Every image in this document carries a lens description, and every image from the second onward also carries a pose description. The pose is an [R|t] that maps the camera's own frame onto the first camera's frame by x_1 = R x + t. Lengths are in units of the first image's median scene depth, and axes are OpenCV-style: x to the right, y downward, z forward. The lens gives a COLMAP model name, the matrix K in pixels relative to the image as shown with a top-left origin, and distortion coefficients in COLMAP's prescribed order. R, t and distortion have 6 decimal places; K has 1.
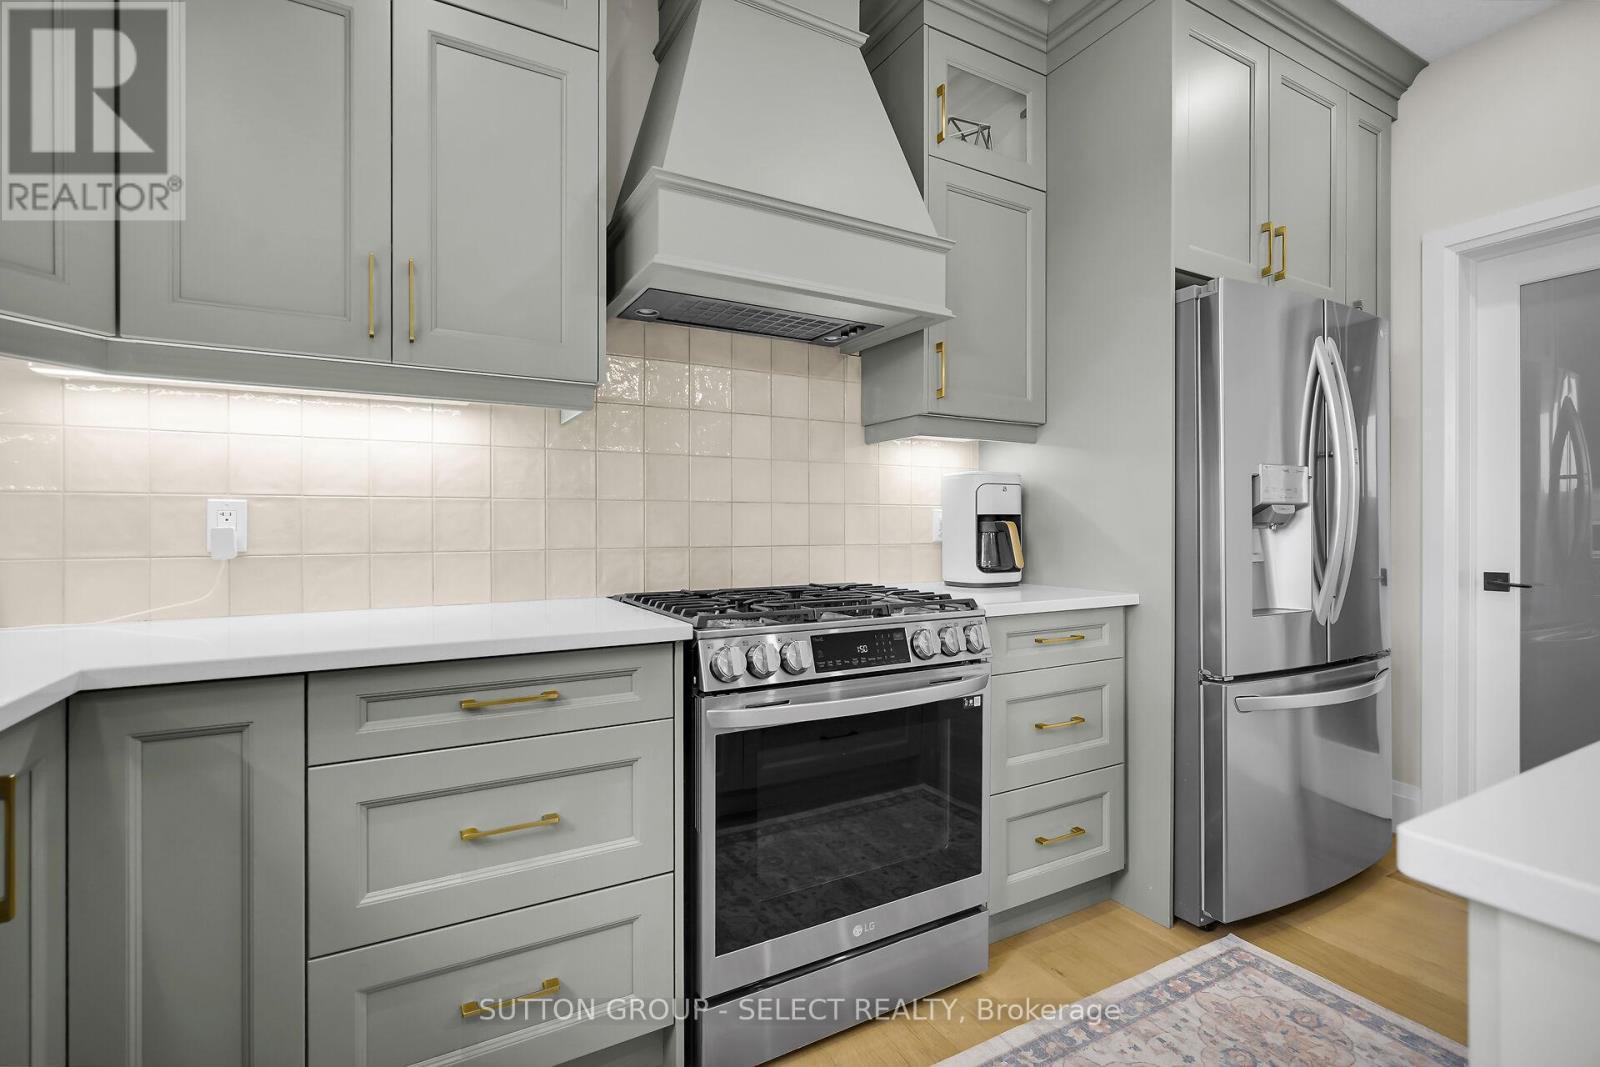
lens RADIAL K [[729.3, 0, 798.9], [0, 729.3, 527.6], [0, 0, 1]] dist [-0.000250, 0.000125]
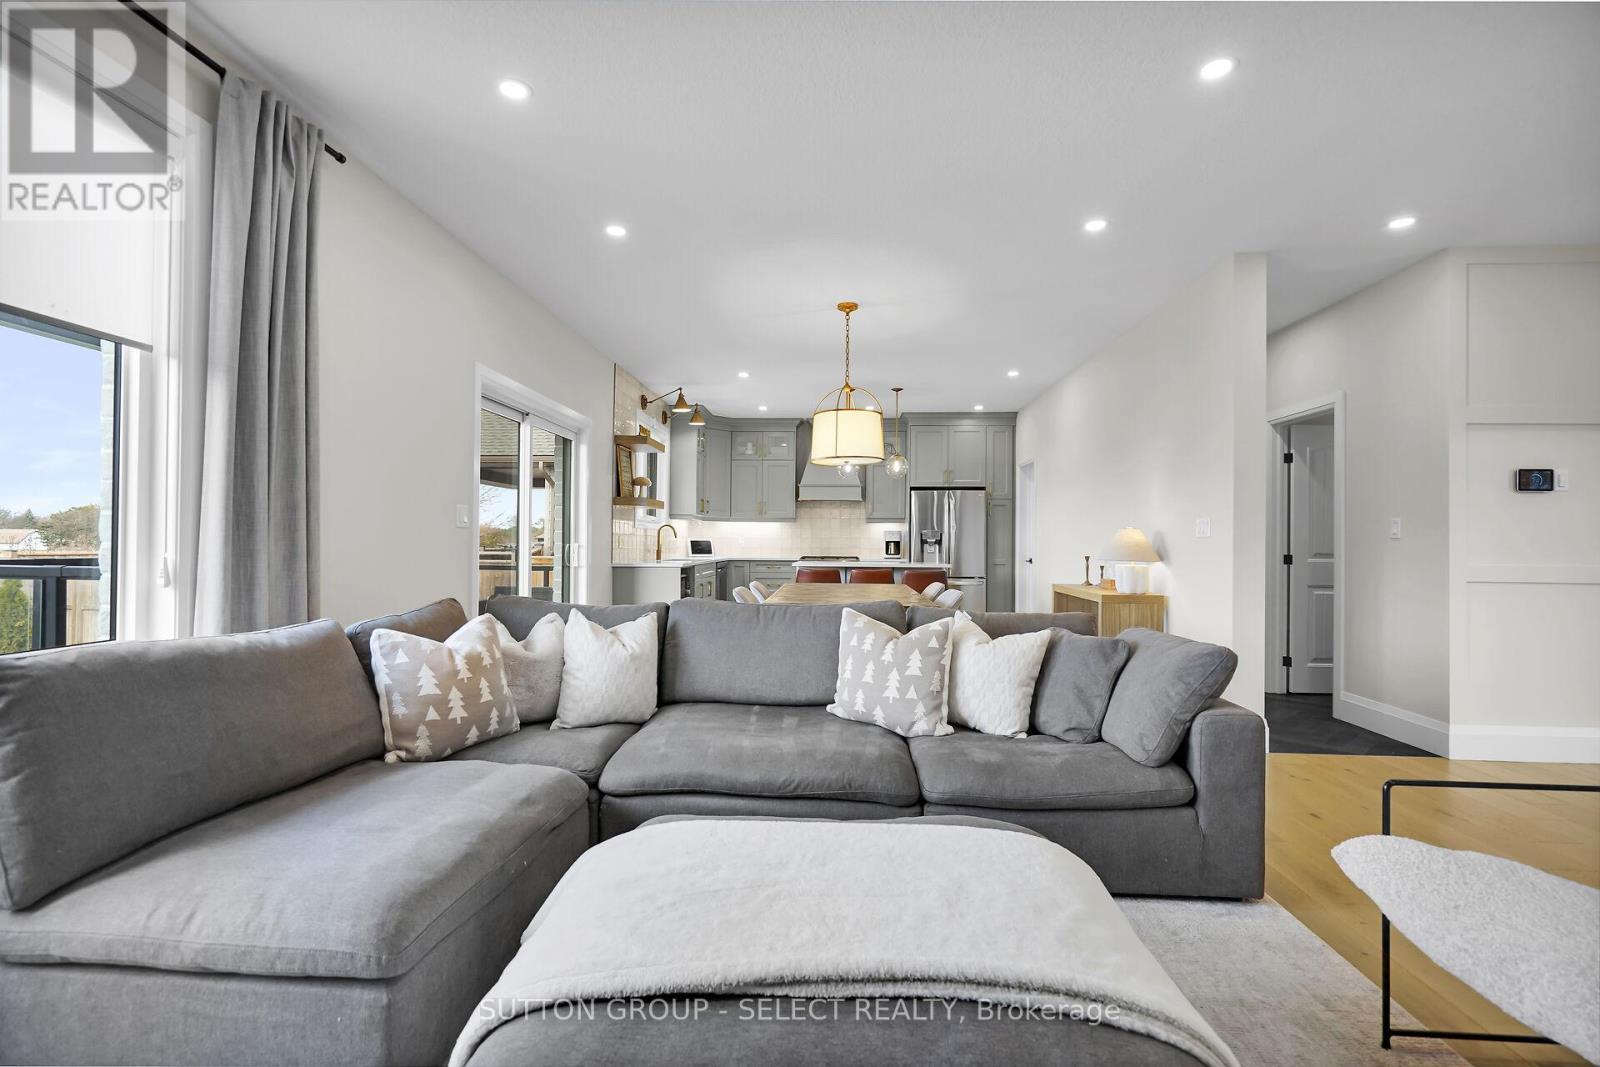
lens RADIAL K [[724.6, 0, 797.6], [0, 724.6, 532.4], [0, 0, 1]] dist [-0.002838, 0.000620]
pose [[0.843097, 0.000564, -0.537761, 2.704080], [-0.008512, 0.999888, -0.012295, -0.015504], [0.537693, 0.014943, 0.843008, -3.636323]]
